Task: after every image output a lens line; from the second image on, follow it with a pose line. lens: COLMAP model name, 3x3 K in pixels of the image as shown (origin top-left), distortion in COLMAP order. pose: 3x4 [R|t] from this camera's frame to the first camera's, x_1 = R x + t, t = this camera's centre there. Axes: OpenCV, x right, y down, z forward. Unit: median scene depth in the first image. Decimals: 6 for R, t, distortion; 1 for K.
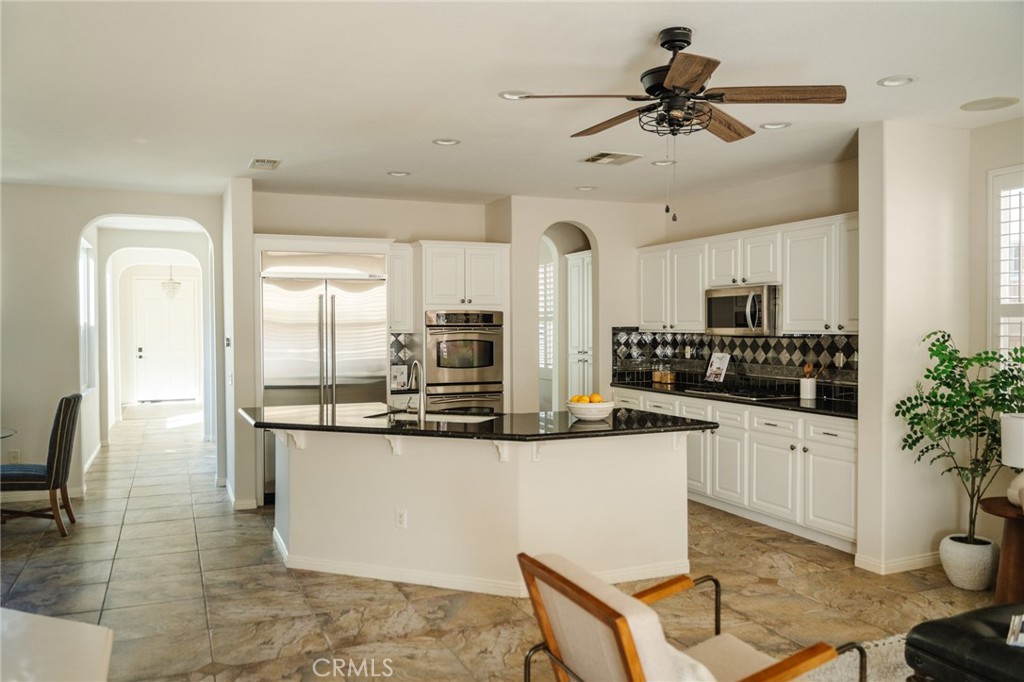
lens RADIAL K [[802.8, 0, 512.0], [0, 802.8, 341.0], [0, 0, 1]] dist [-0.002110, -0.001352]
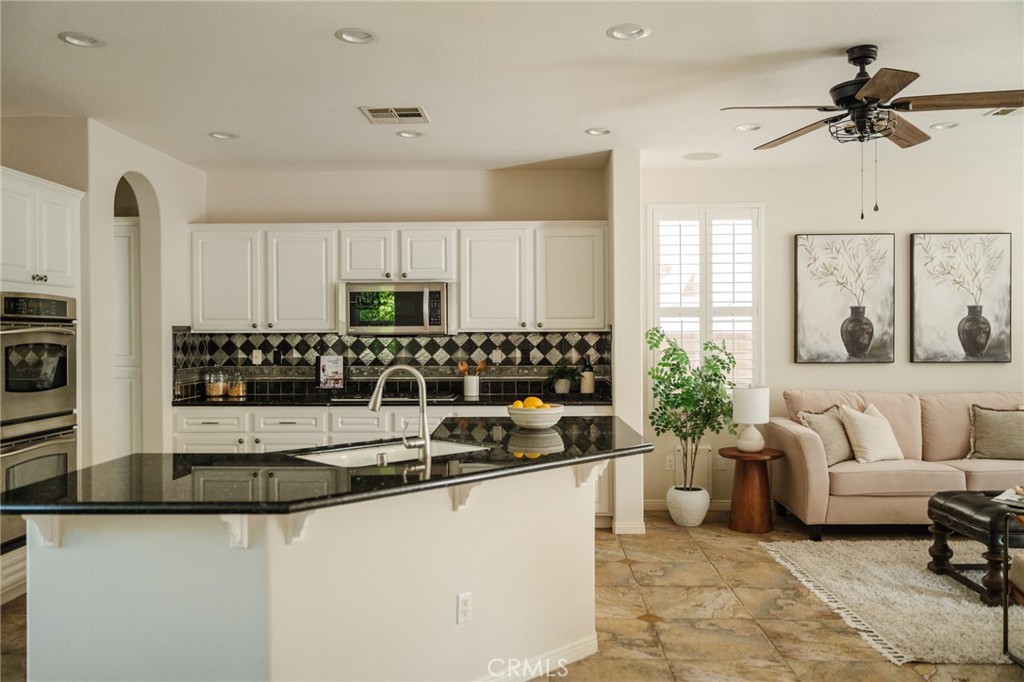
lens RADIAL K [[815.1, 0, 512.0], [0, 815.1, 341.0], [0, 0, 1]] dist [-0.000937, 0.005213]
pose [[0.418430, -0.006477, 0.908226, -0.523775], [0.019285, 0.999812, -0.001754, 0.004828], [-0.908044, 0.018249, 0.418476, 0.497446]]
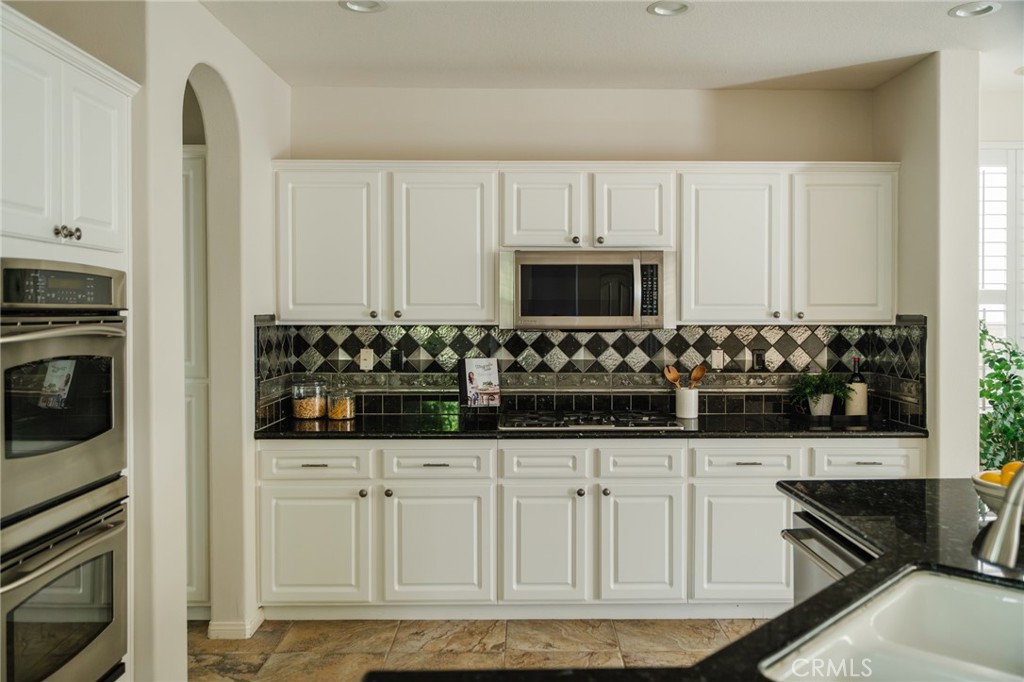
lens RADIAL K [[819.2, 0, 535.2], [0, 819.2, 323.8], [0, 0, 1]] dist [-0.007286, -0.010892]
pose [[0.376092, -0.012562, 0.926497, -0.324304], [0.015649, 0.999852, 0.007204, -0.016055], [-0.926450, 0.011789, 0.376233, 0.816798]]
